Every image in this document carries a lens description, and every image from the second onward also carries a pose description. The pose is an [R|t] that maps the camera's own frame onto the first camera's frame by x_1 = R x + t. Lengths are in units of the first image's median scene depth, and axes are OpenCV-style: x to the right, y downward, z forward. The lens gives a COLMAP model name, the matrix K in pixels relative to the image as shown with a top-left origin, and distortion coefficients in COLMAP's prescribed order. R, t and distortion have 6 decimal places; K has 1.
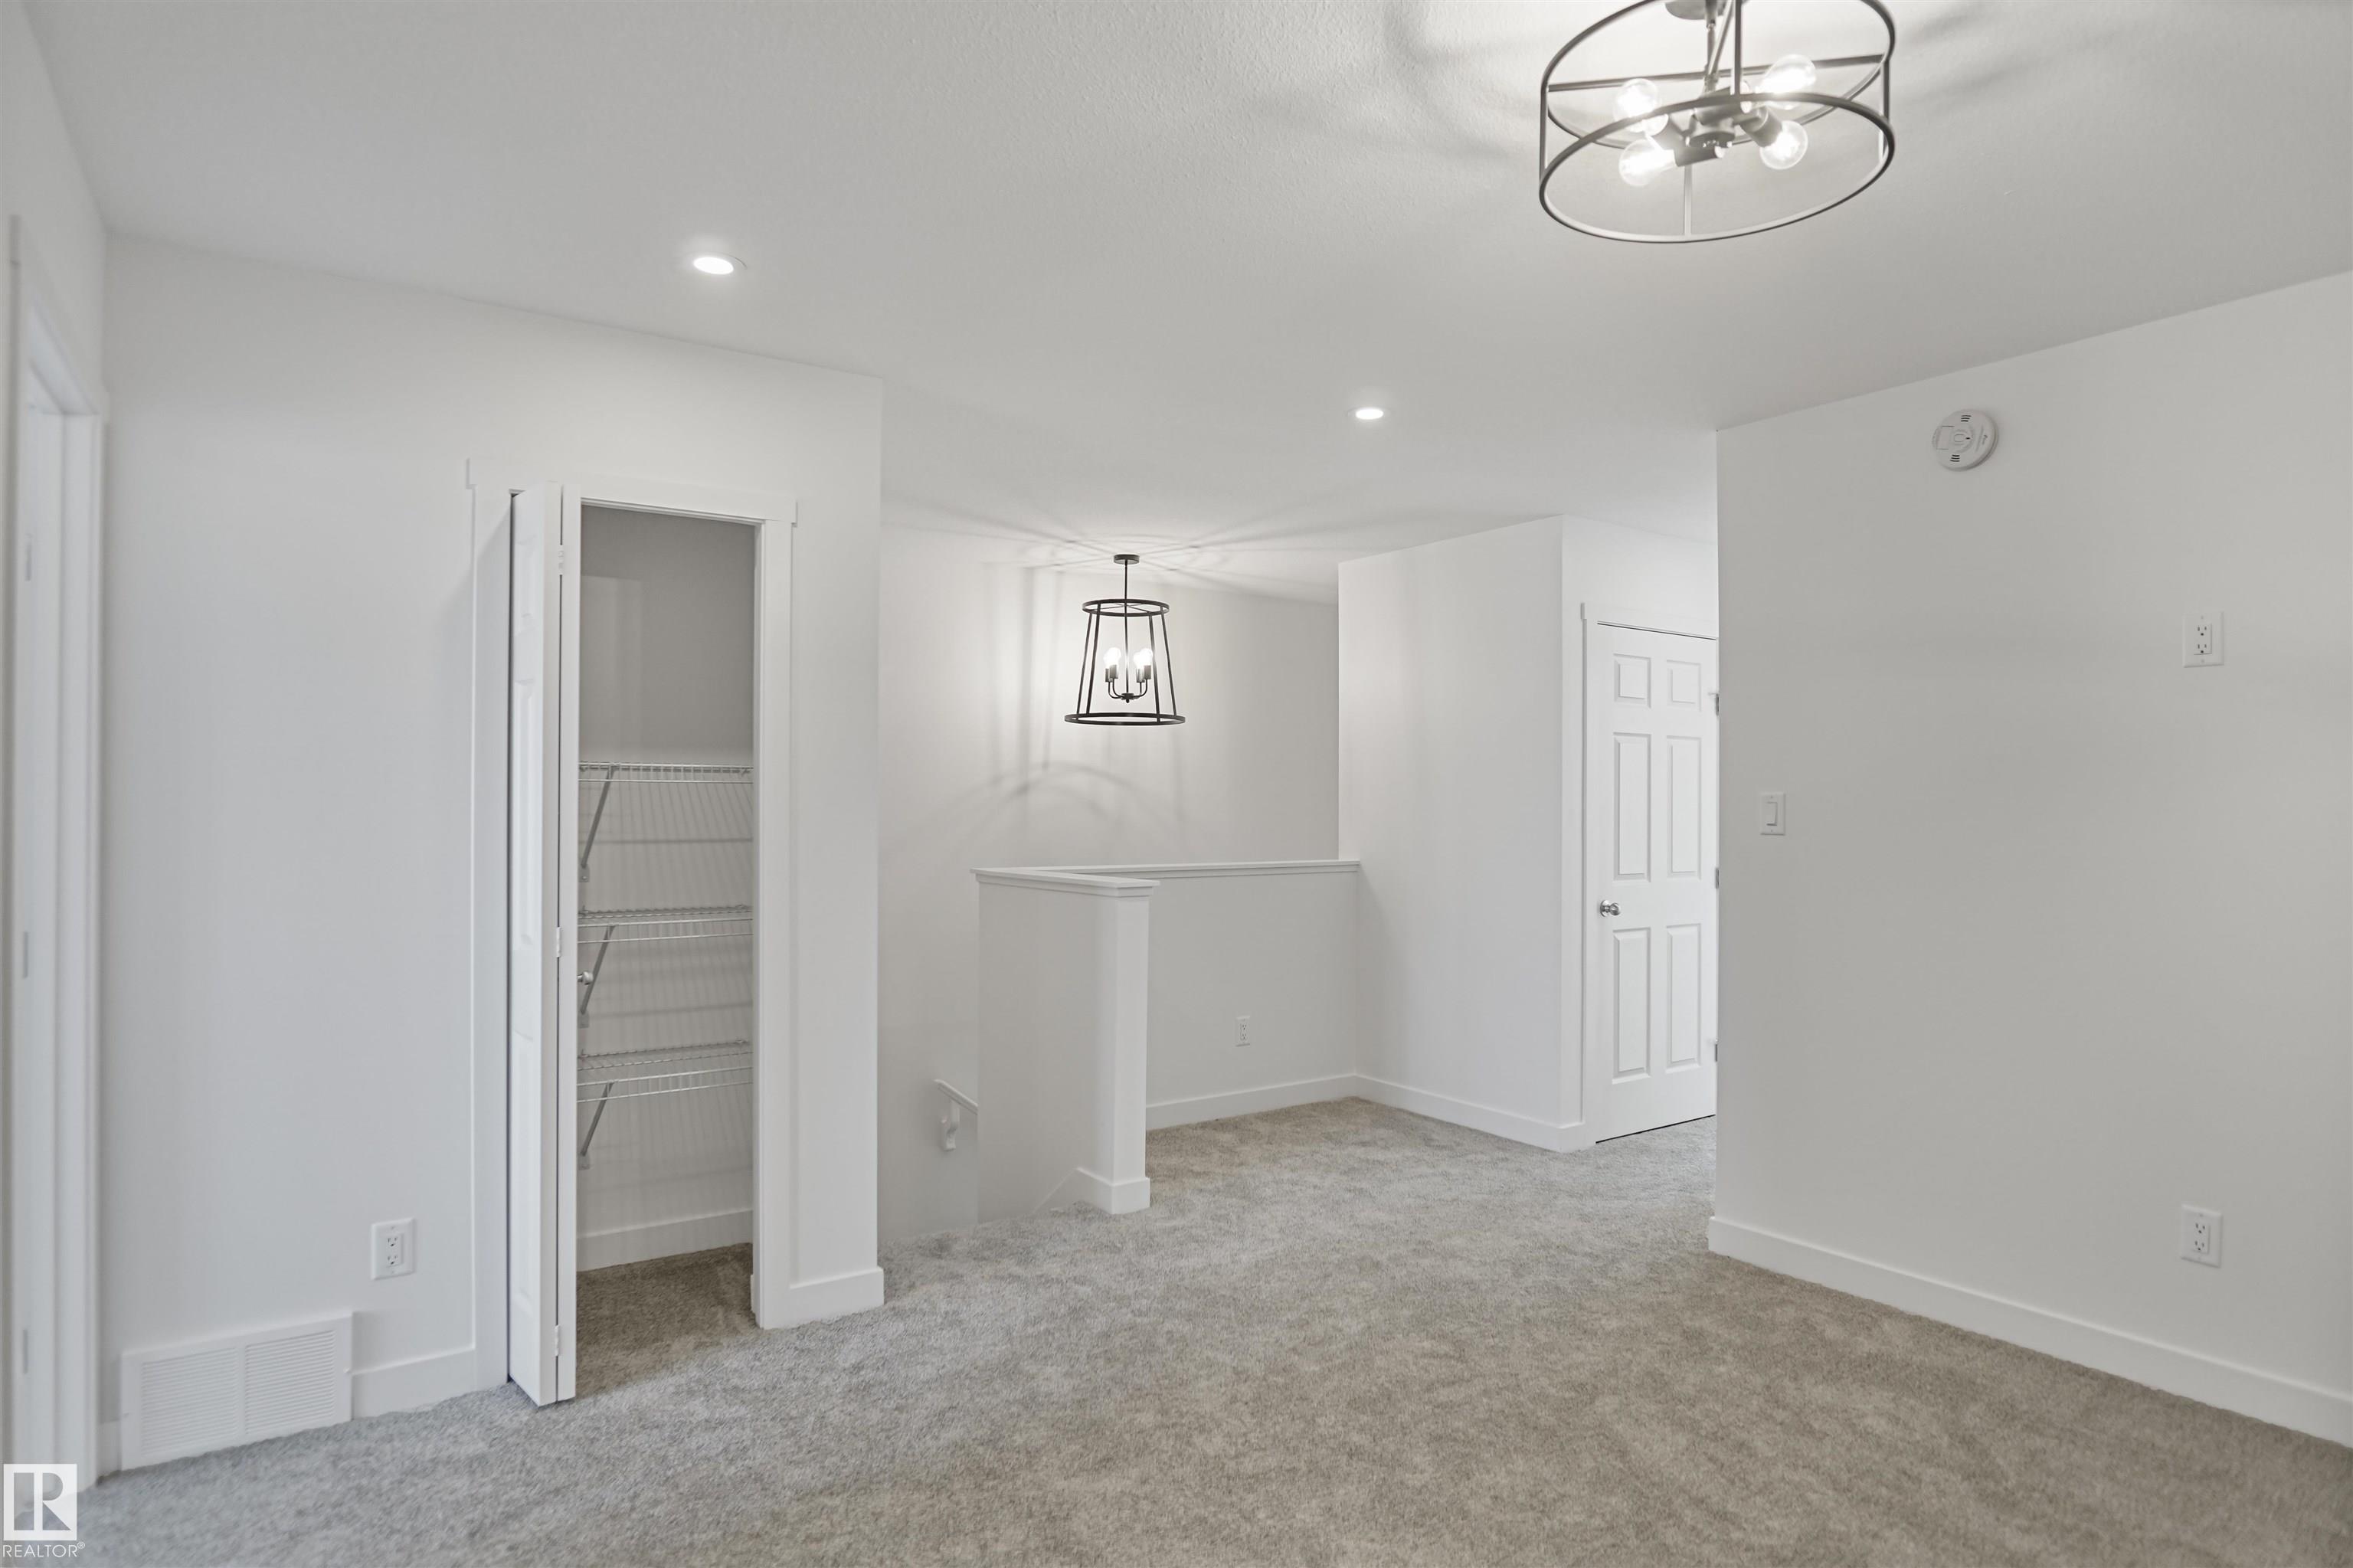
lens RADIAL K [[1292.8, 0, 1176.5], [0, 1292.8, 784.0], [0, 0, 1]] dist [-0.034186, 0.000614]
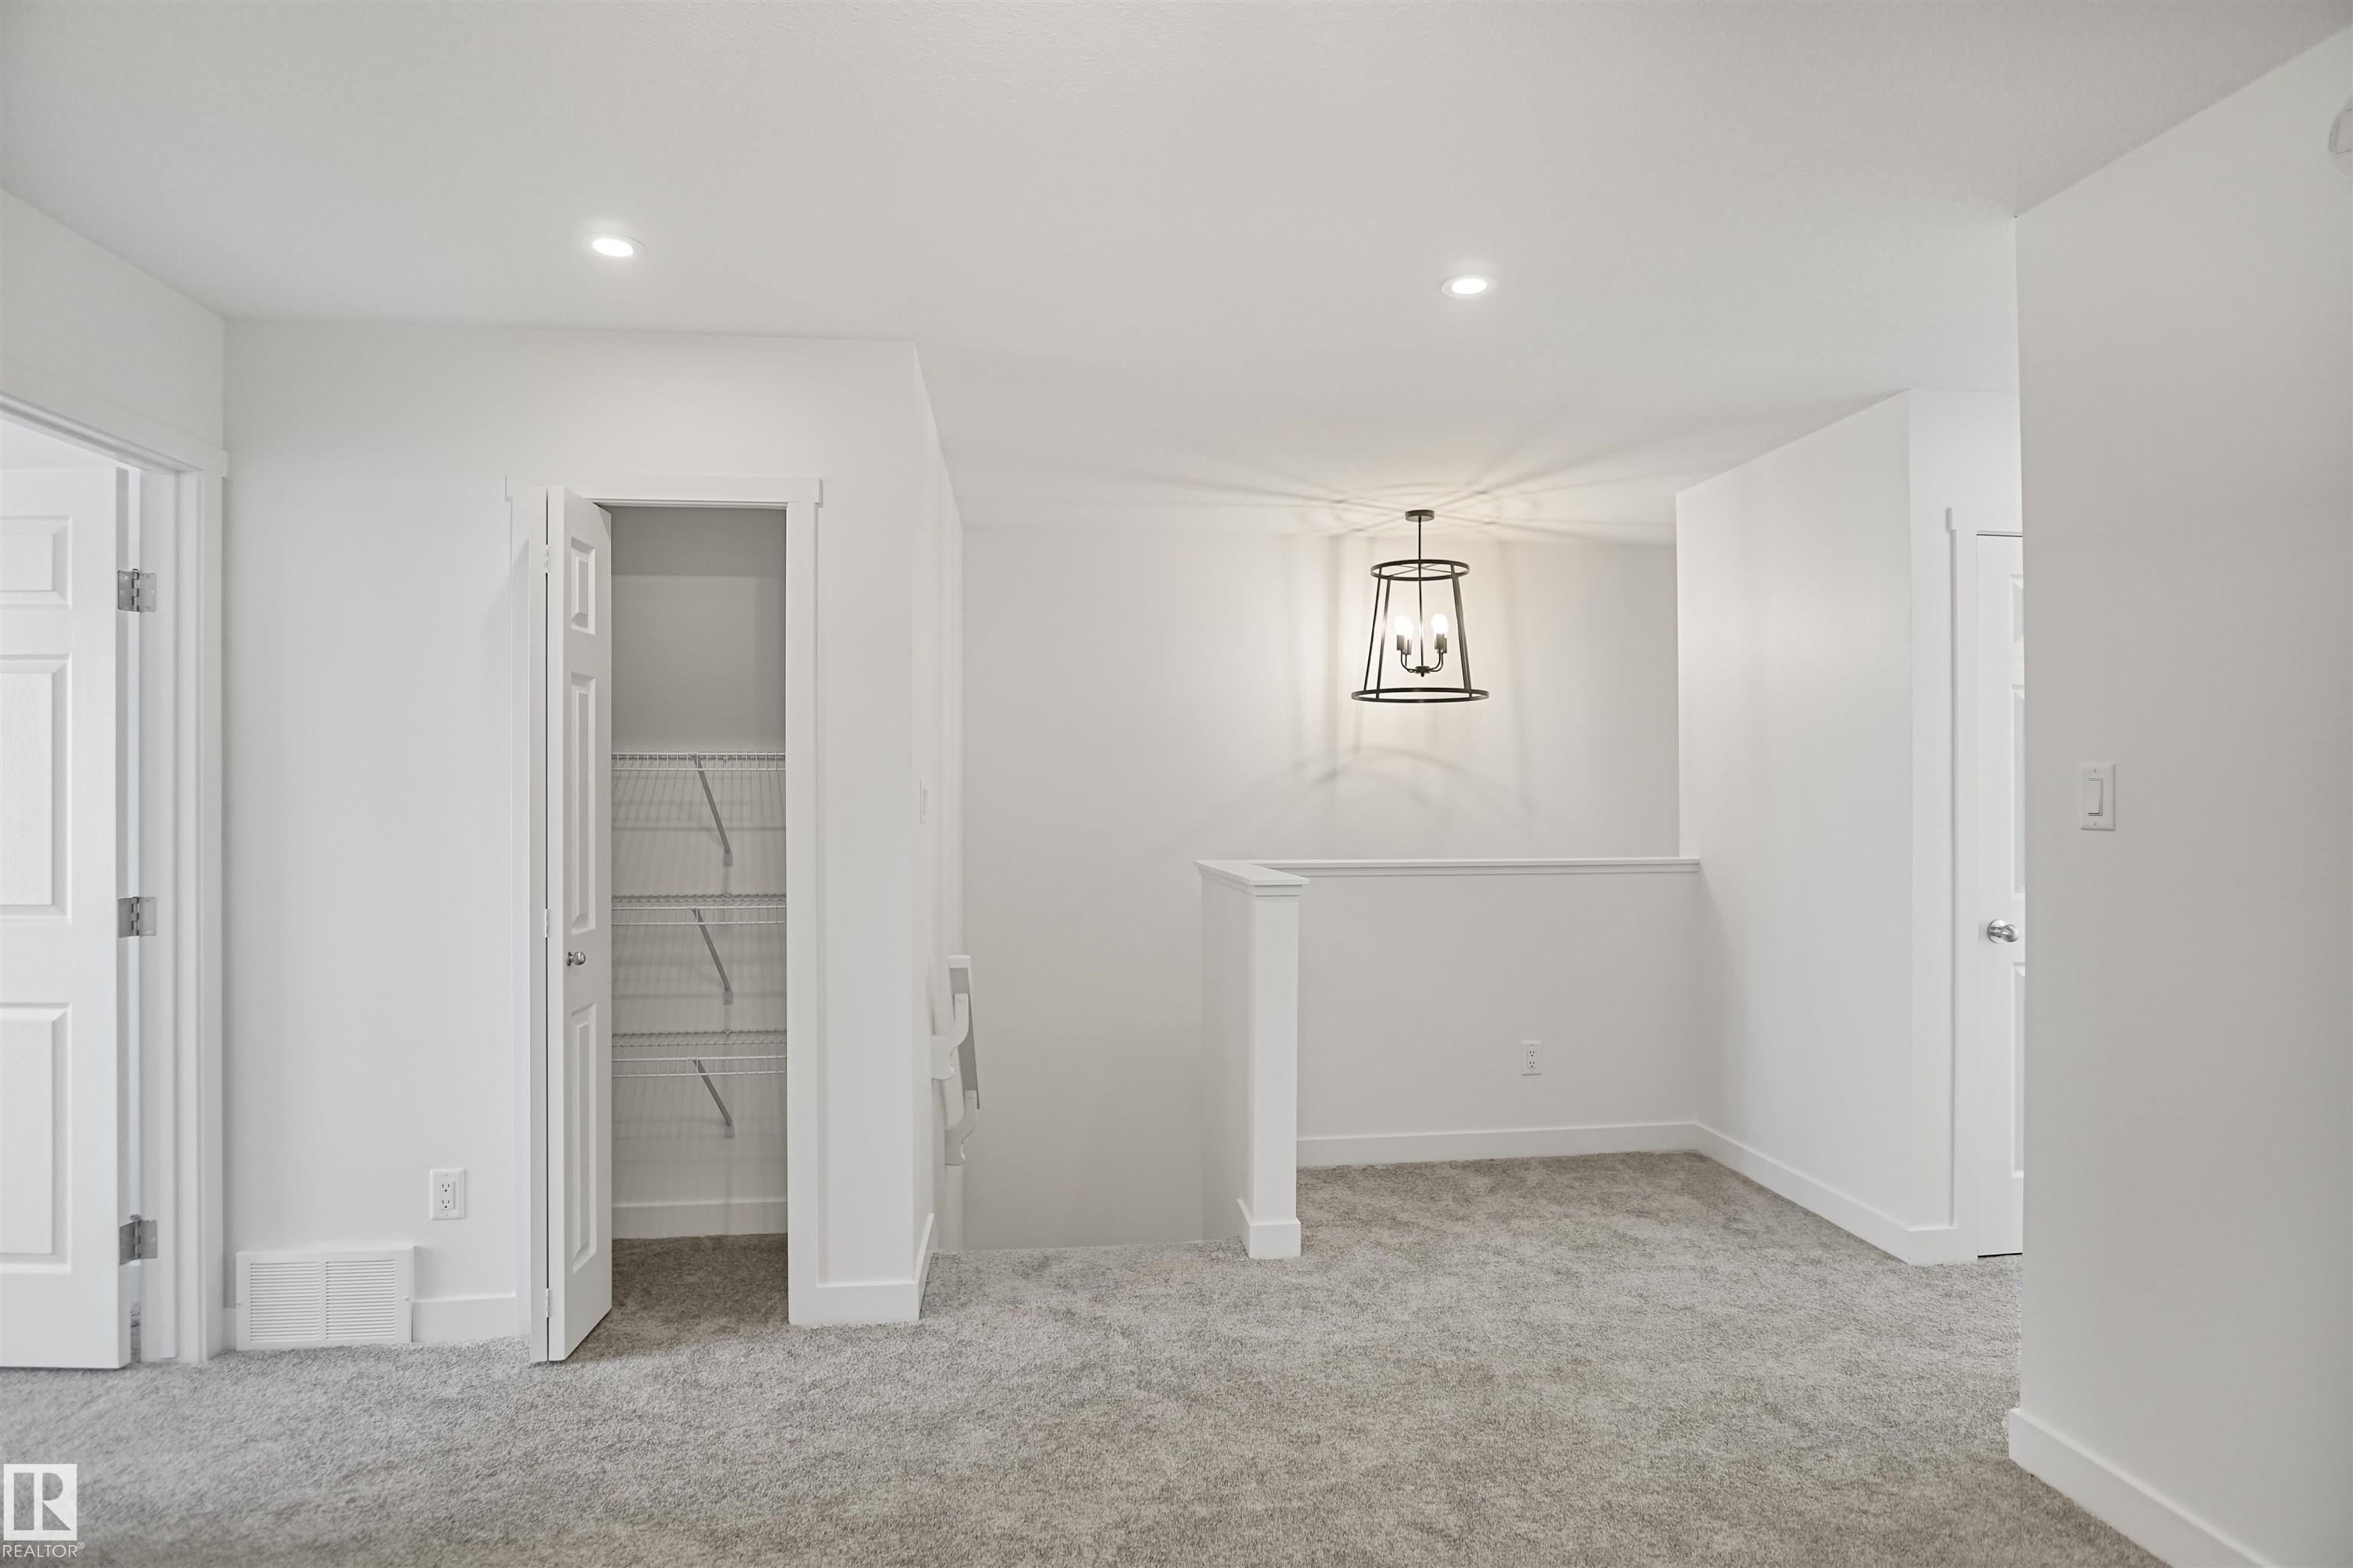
lens RADIAL K [[1265.5, 0, 1186.6], [0, 1265.5, 778.6], [0, 0, 1]] dist [-0.038902, 0.012518]
pose [[0.890639, -0.010924, -0.454579, 0.298552], [0.012070, 0.999927, -0.000379, 0.007802], [0.454550, -0.005149, 0.890706, 0.214926]]
